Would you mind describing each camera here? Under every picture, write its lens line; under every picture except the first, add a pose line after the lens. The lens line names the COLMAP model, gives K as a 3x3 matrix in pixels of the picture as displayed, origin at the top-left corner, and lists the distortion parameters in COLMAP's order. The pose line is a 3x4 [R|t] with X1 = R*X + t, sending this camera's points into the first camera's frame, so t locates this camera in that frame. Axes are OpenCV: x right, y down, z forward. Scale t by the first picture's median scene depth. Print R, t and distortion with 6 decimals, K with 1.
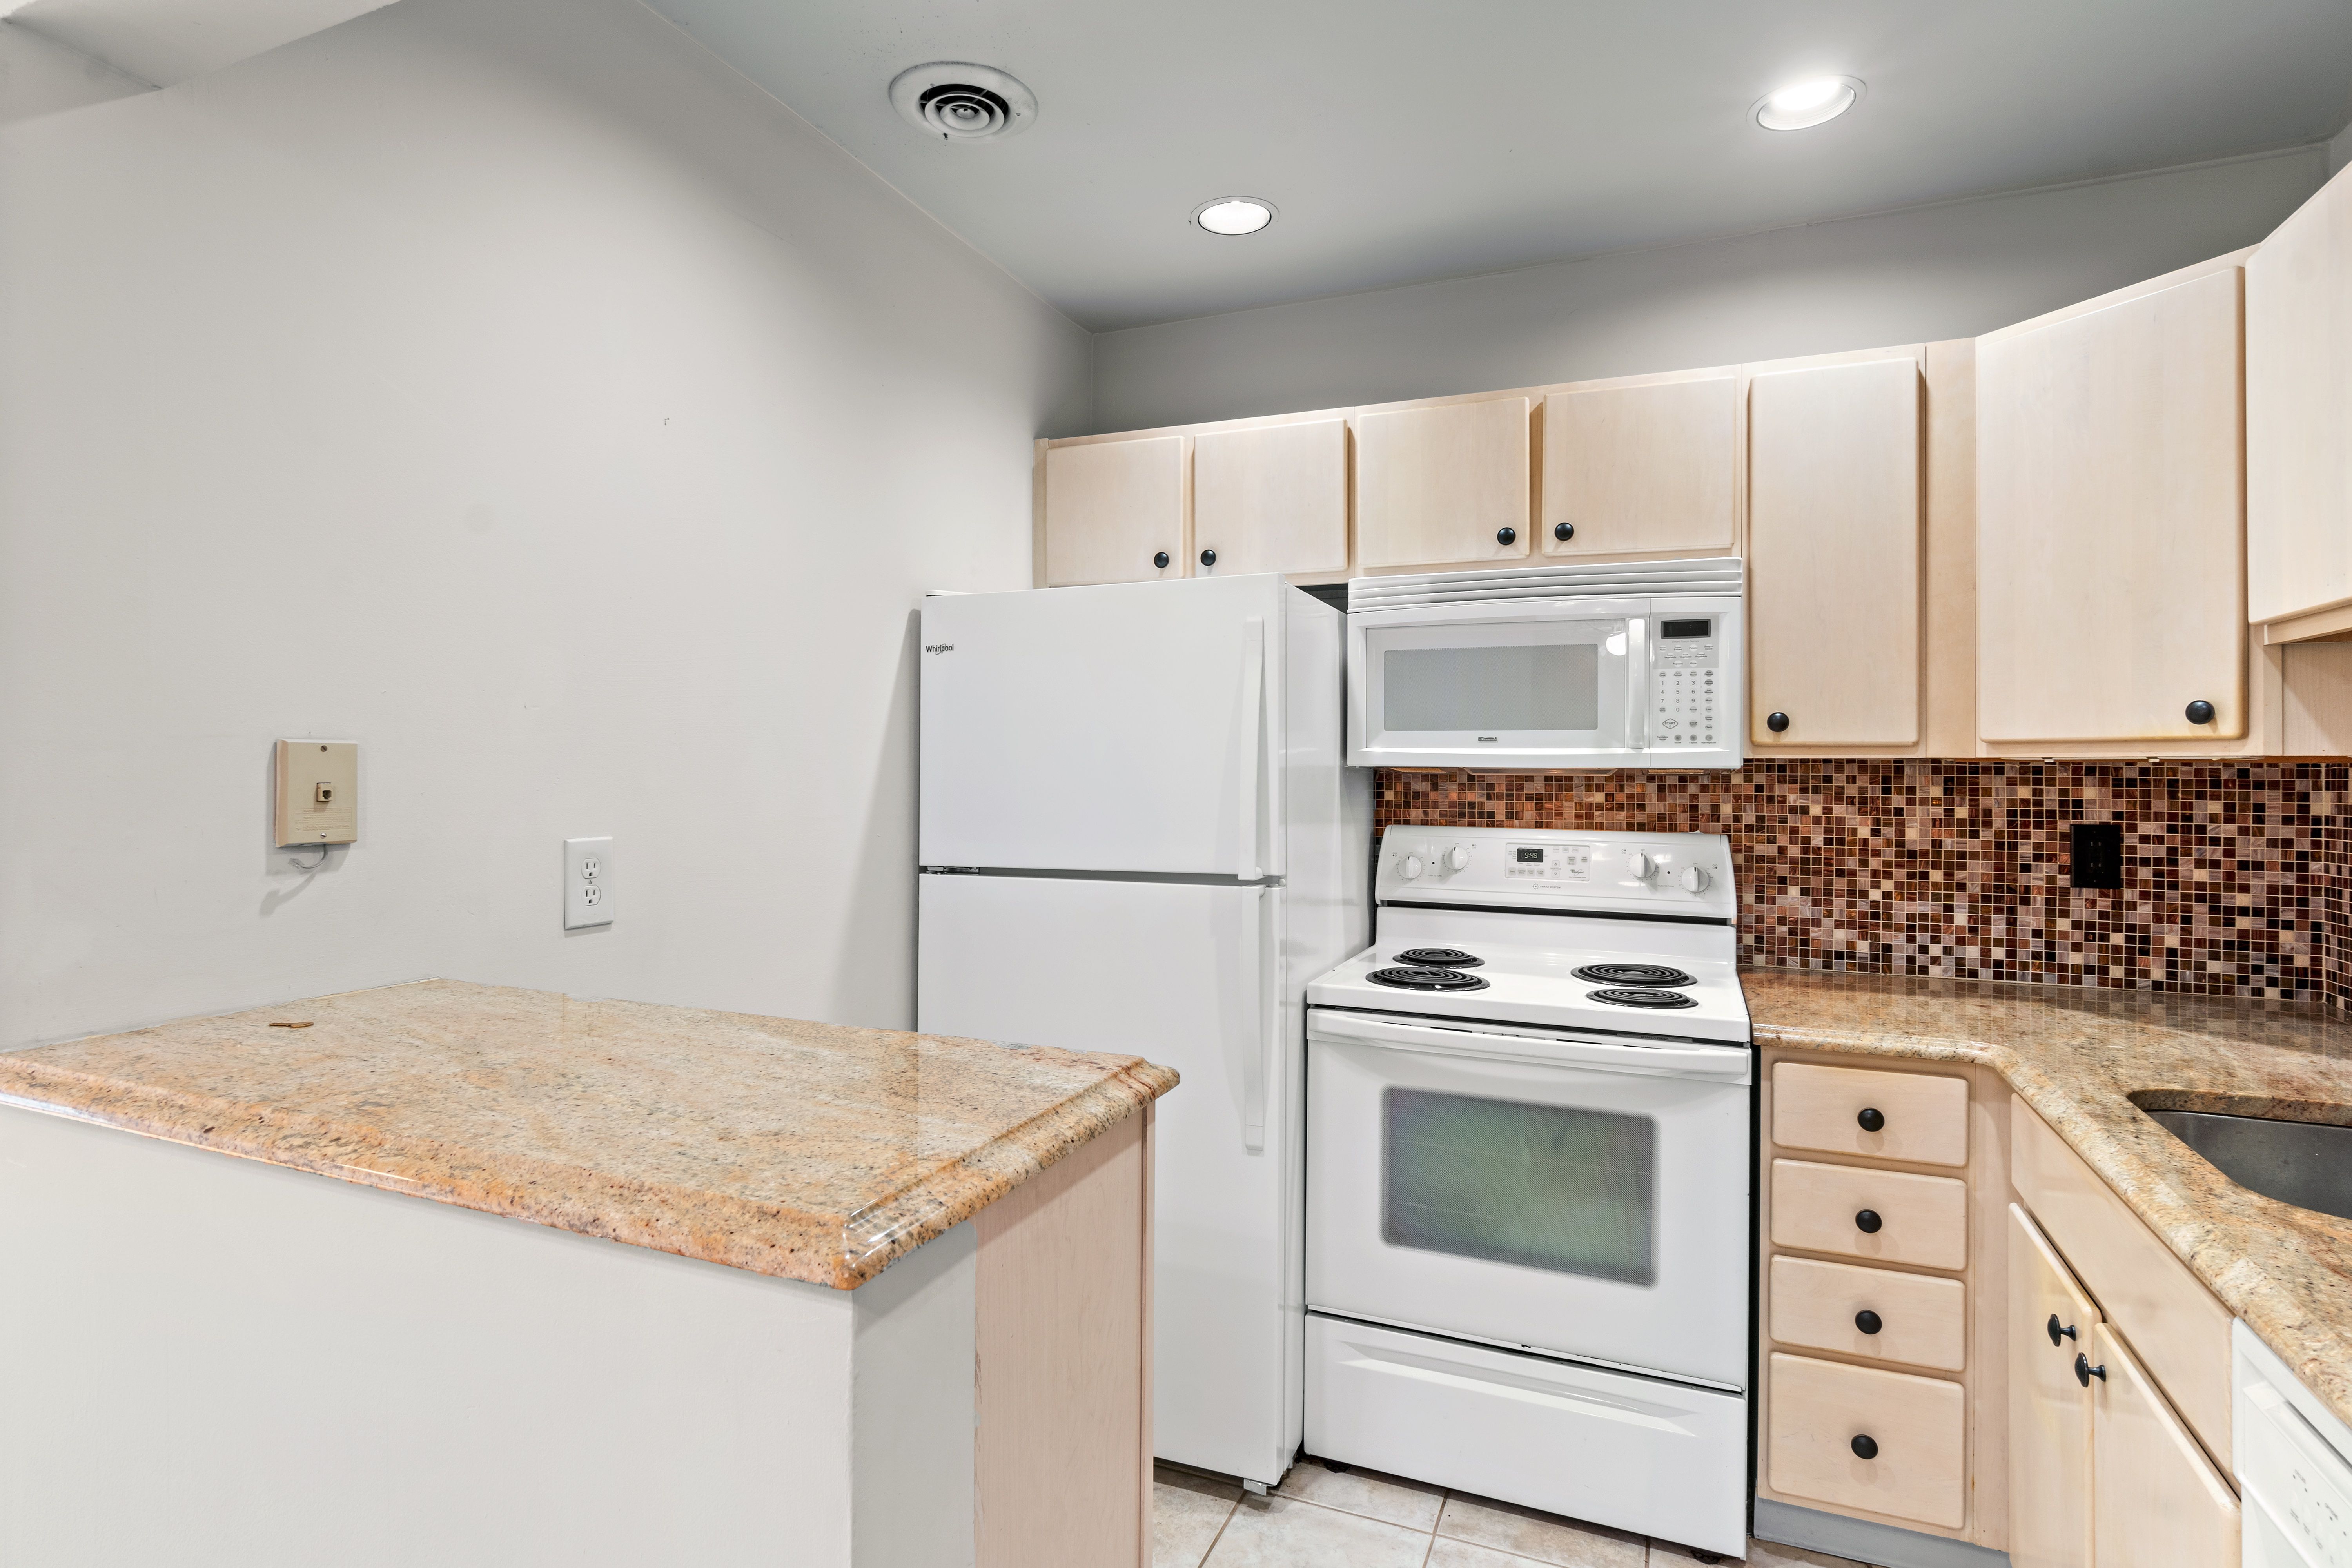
lens RADIAL K [[1183.1, 0, 1171.8], [0, 1183.1, 762.9], [0, 0, 1]] dist [-0.006045, 0.002500]
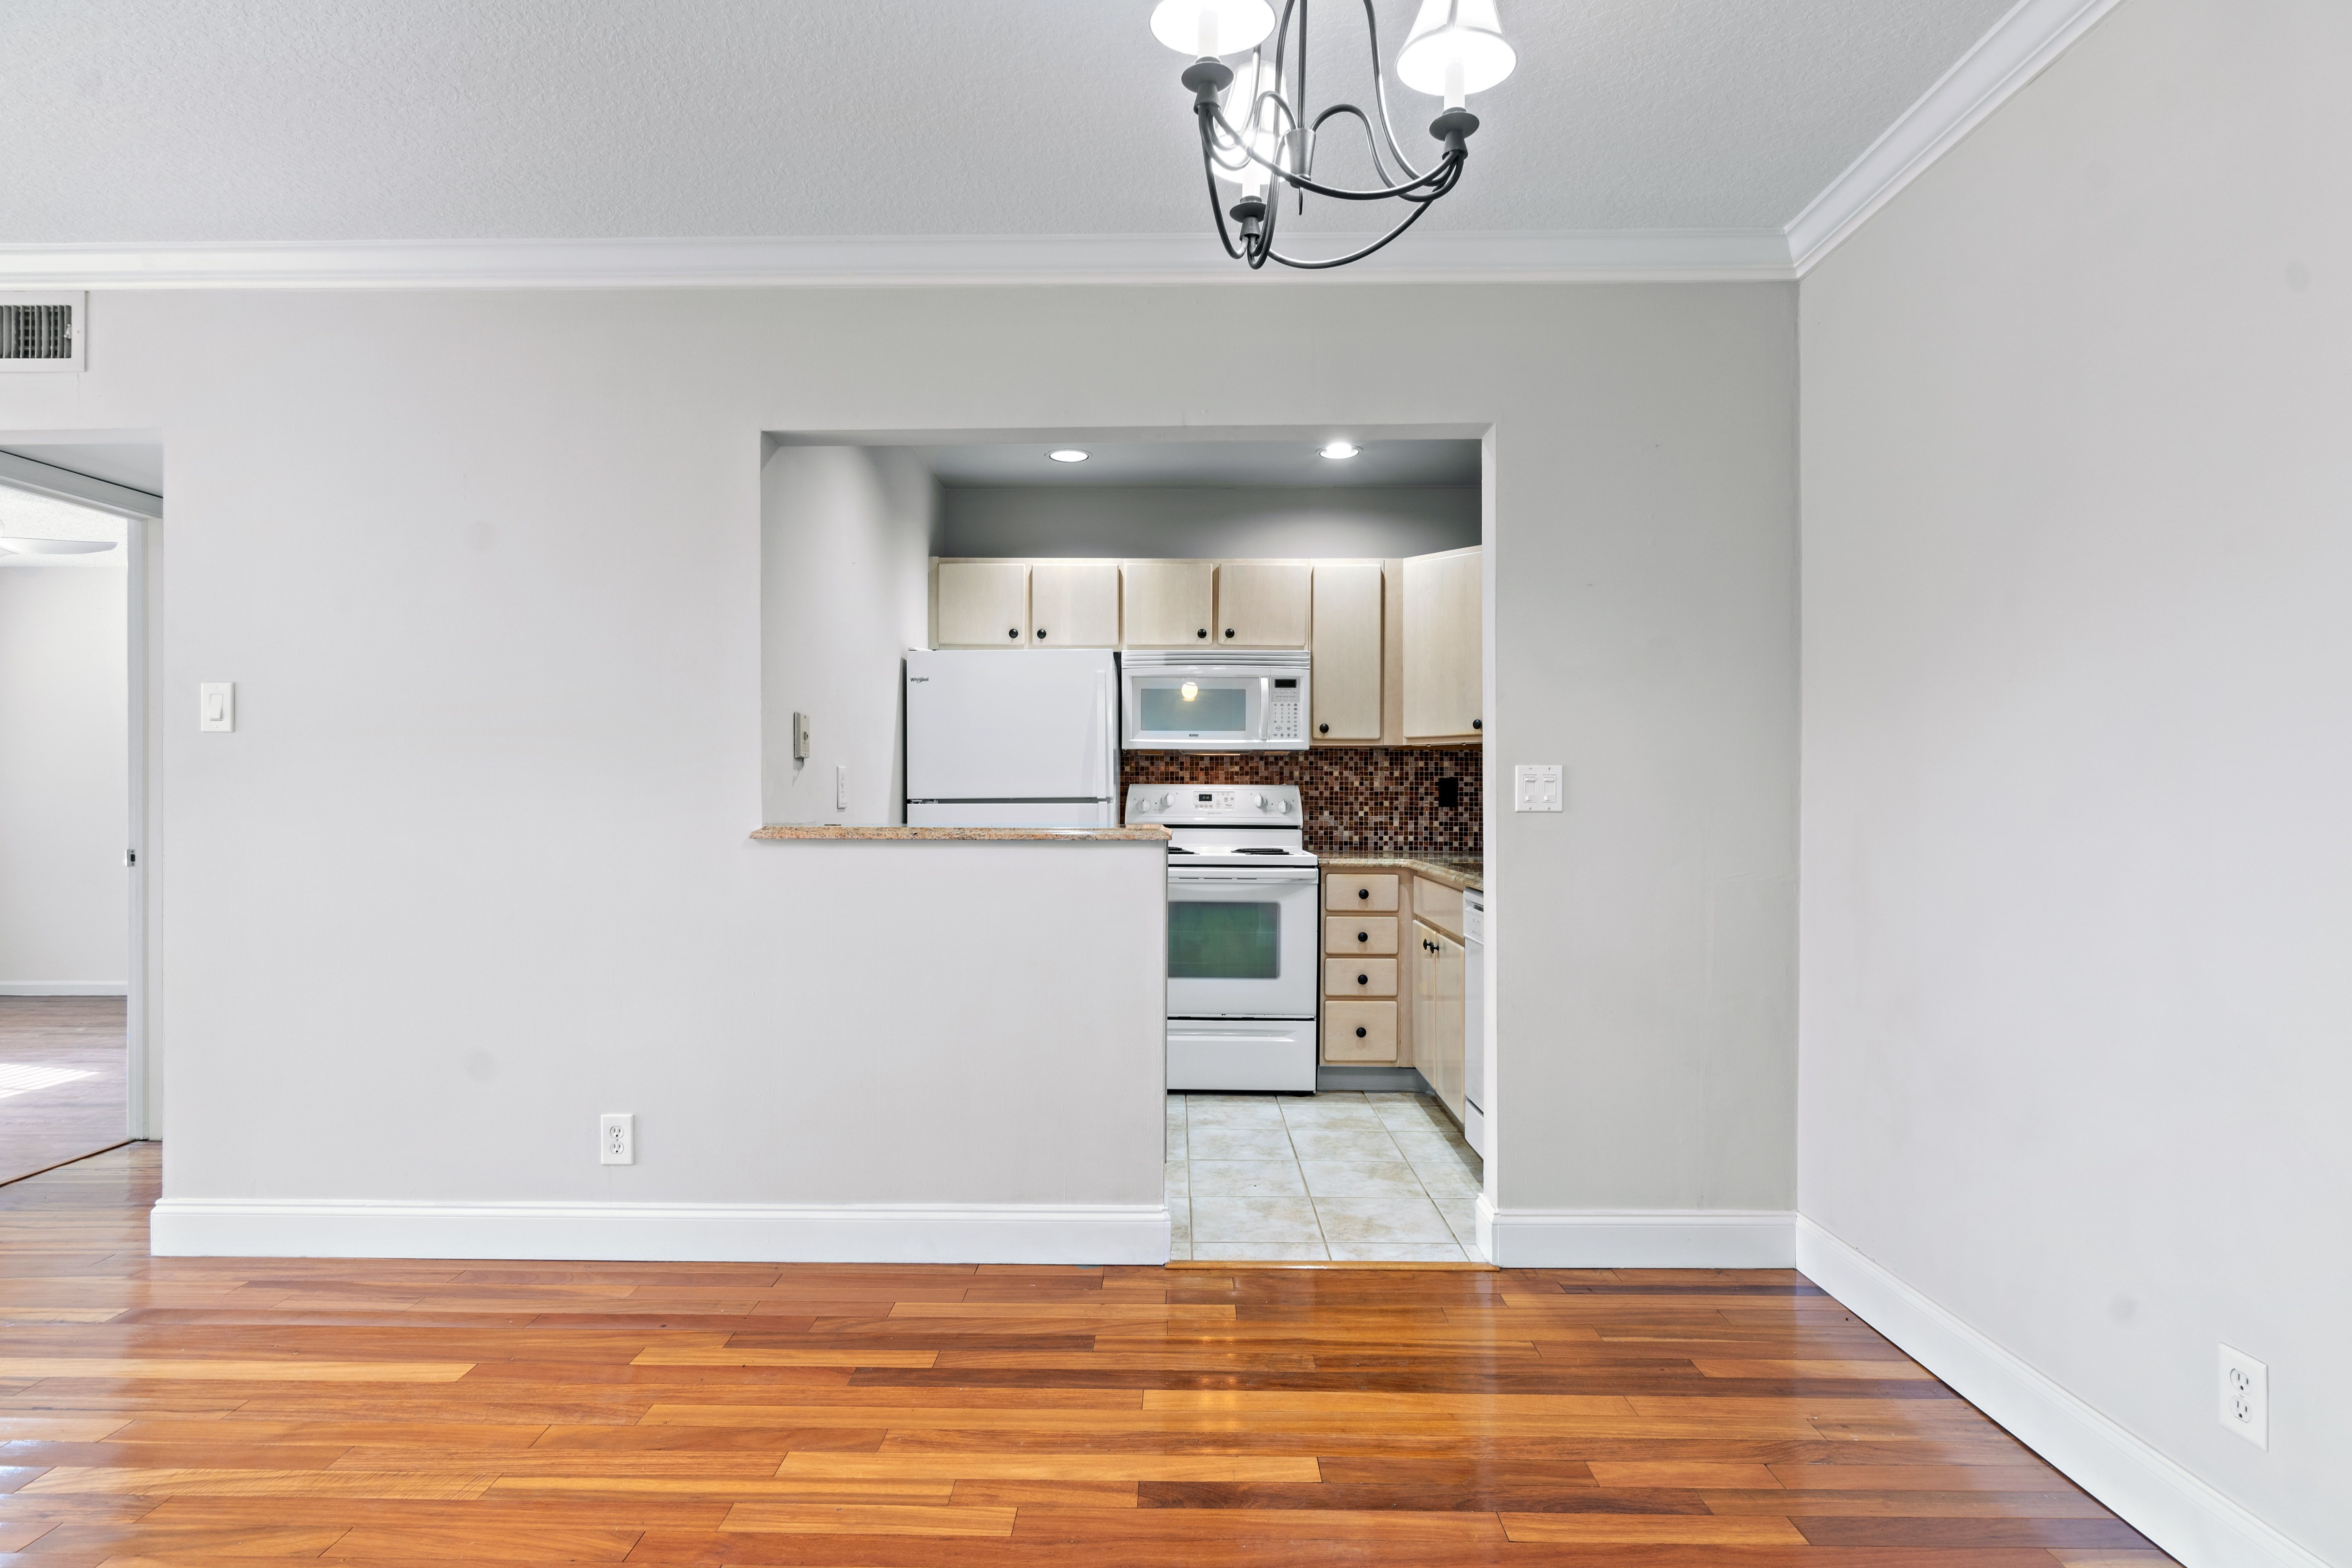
lens RADIAL K [[1183.1, 0, 1140.2], [0, 1183.1, 803.5], [0, 0, 1]] dist [-0.006045, 0.002500]
pose [[0.930736, -0.002112, 0.365686, -0.560358], [-0.000587, 0.999973, 0.007268, 0.082791], [-0.365691, -0.006979, 0.930710, -0.844699]]
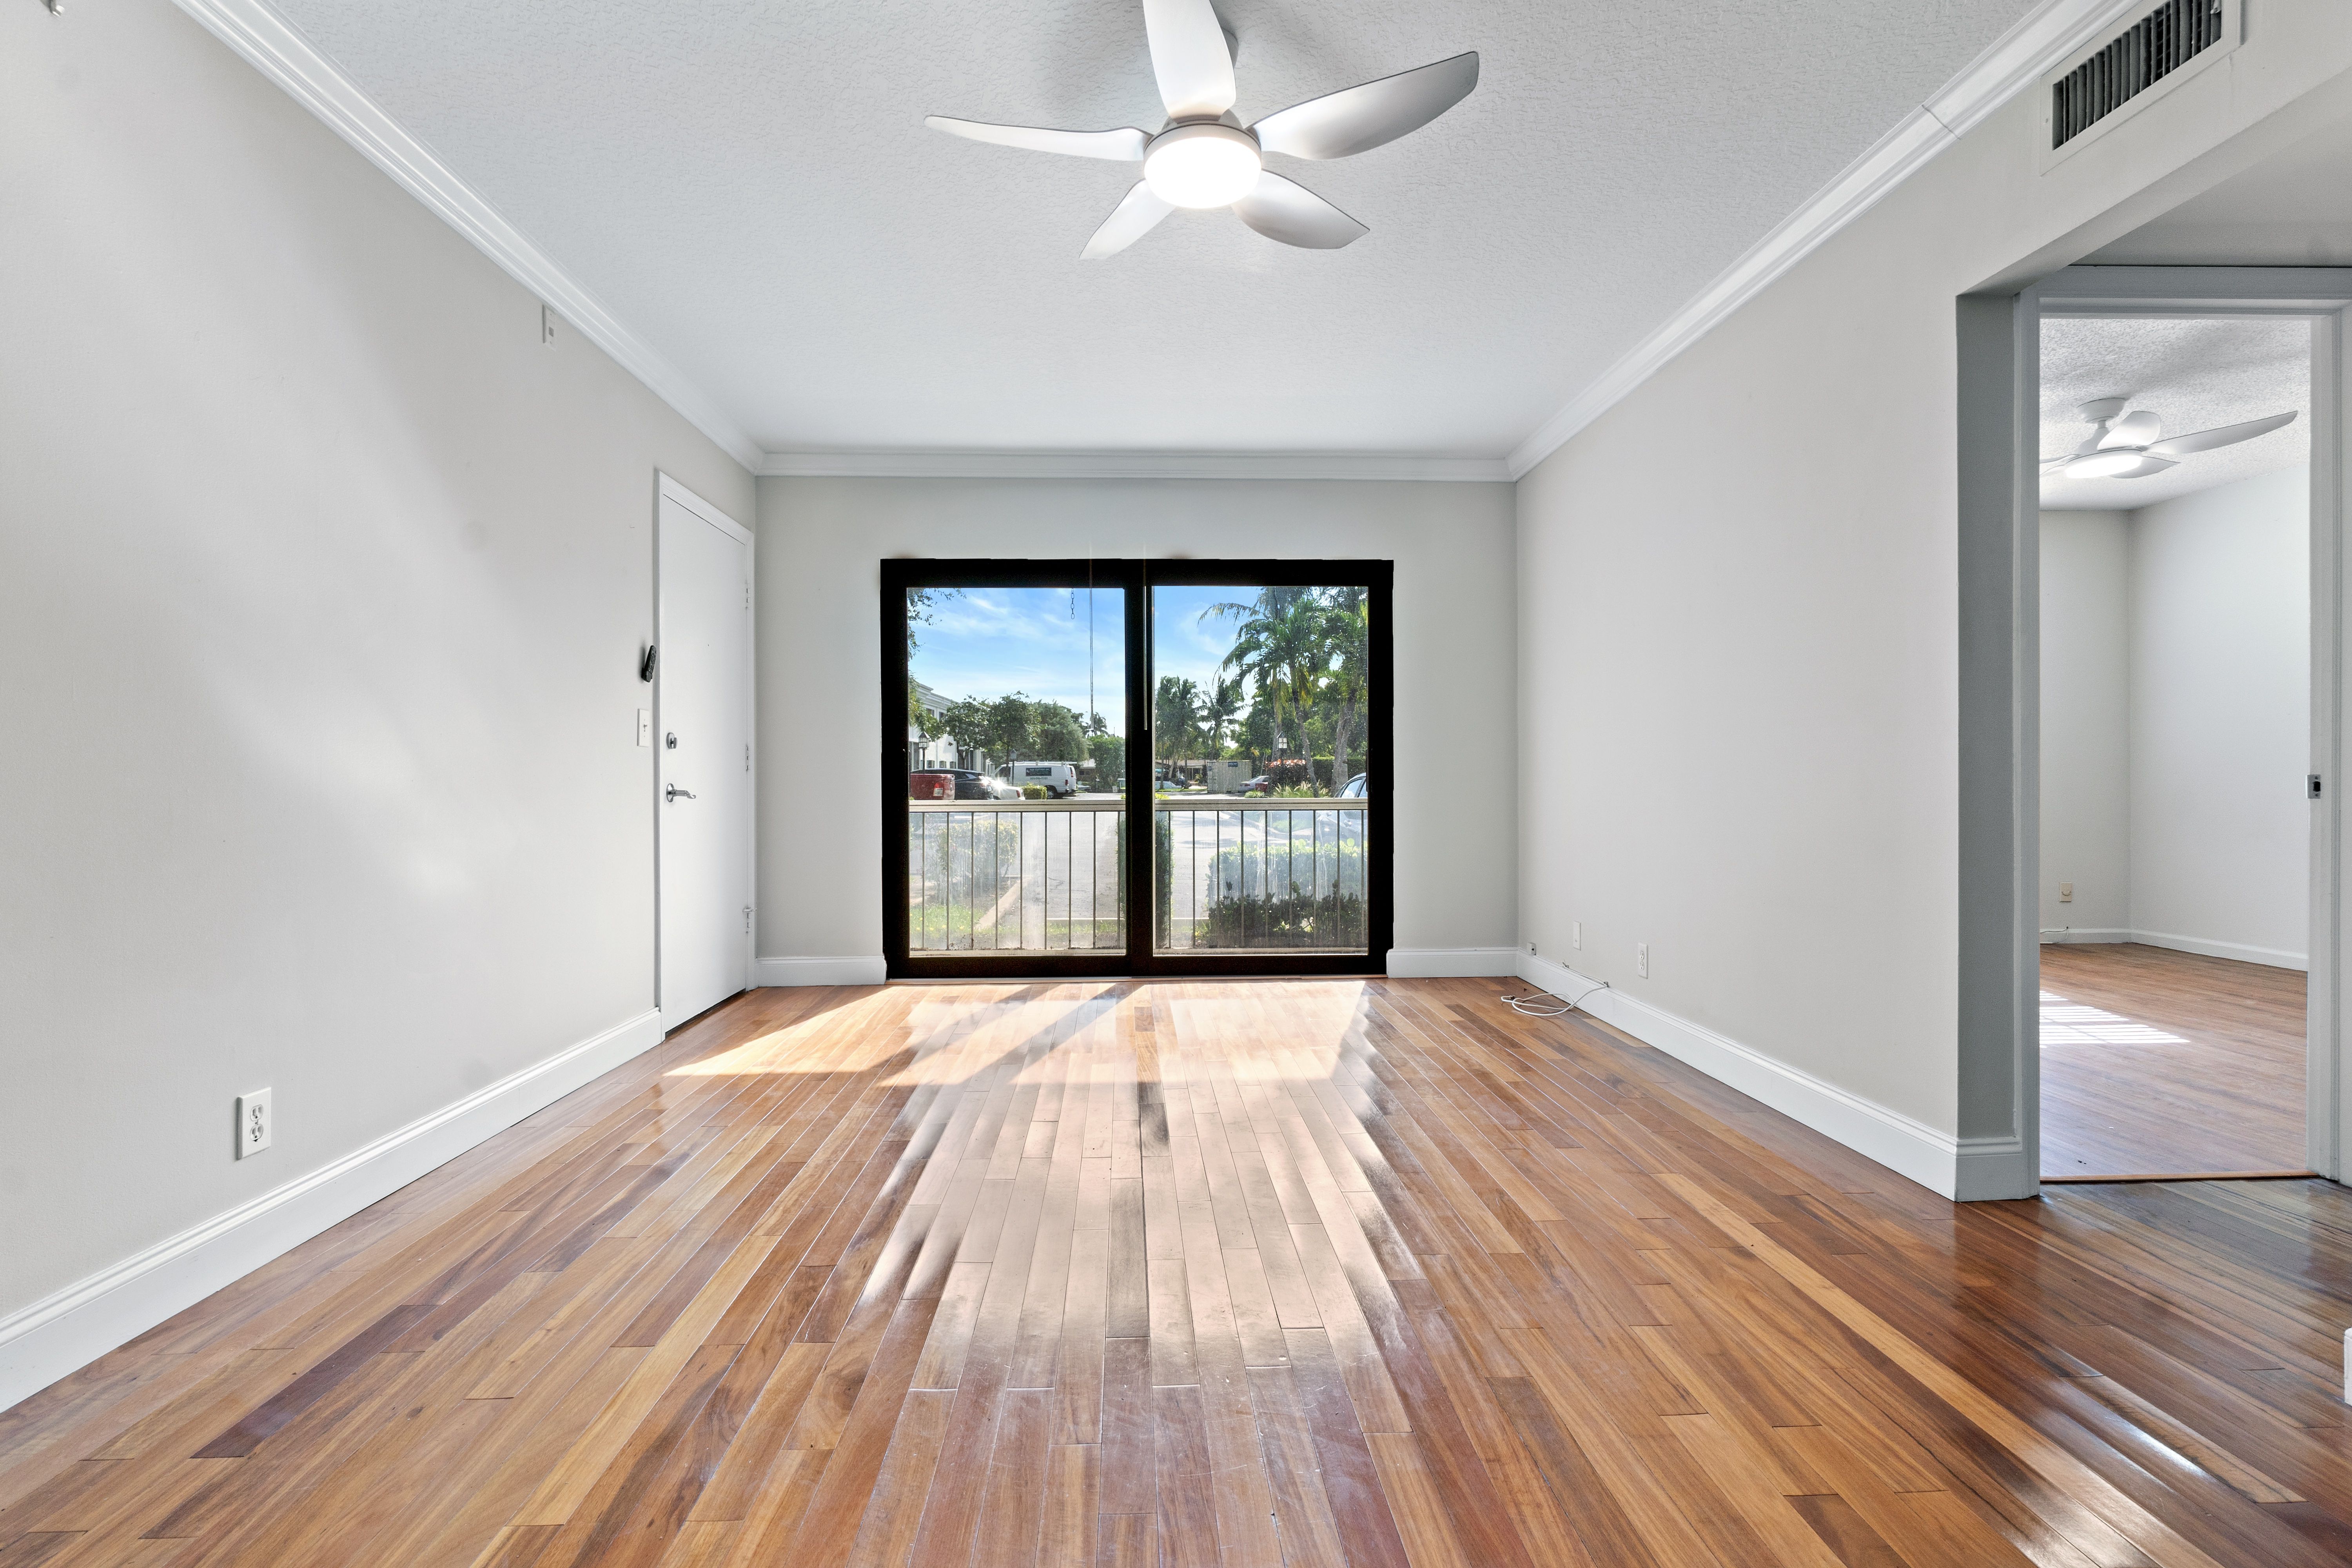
lens RADIAL K [[1113.7, 0, 1171.6], [0, 1113.7, 775.4], [0, 0, 1]] dist [-0.001381, 0.000311]
pose [[0.423808, 0.001174, -0.905751, -0.748351], [0.006562, 0.999969, 0.004366, 0.152311], [0.905728, -0.007794, 0.423787, -0.297866]]
